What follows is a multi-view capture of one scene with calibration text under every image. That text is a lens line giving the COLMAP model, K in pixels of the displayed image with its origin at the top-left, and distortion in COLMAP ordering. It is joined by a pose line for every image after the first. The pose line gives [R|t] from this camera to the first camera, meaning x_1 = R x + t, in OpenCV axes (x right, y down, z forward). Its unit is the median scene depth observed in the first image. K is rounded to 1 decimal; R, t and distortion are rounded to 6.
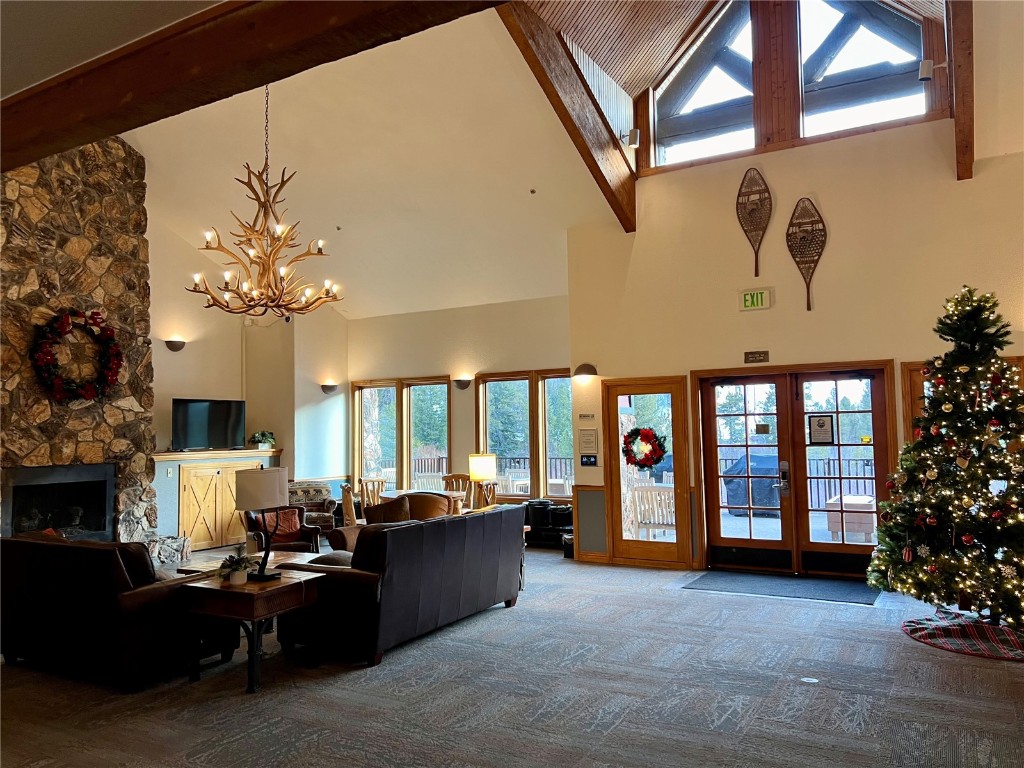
lens RADIAL K [[769.5, 0, 511.8], [0, 769.5, 384.4], [0, 0, 1]] dist [0.117418, -0.000611]
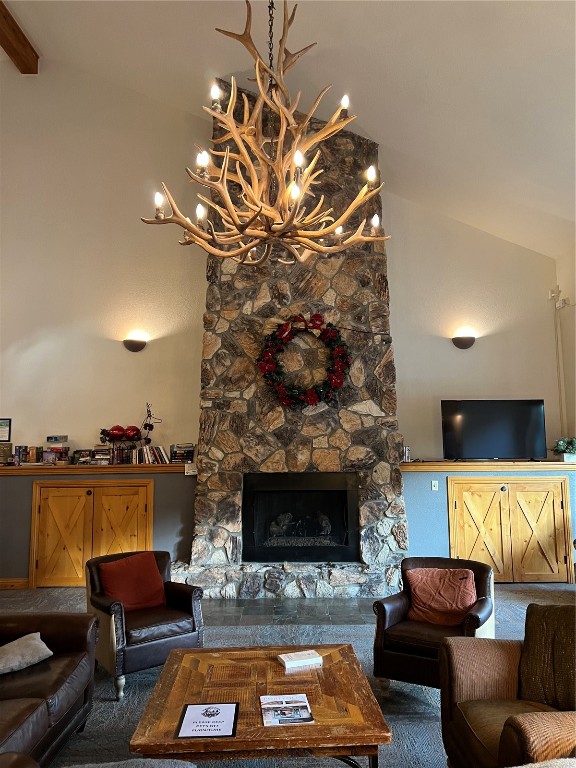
lens RADIAL K [[577.1, 0, 287.8], [0, 577.1, 378.0], [0, 0, 1]] dist [0.117418, -0.000611]
pose [[0.500928, -0.088791, -0.860922, 0.056442], [0.058100, 0.995930, -0.068909, 0.031766], [0.863537, -0.015501, 0.504048, 0.597055]]
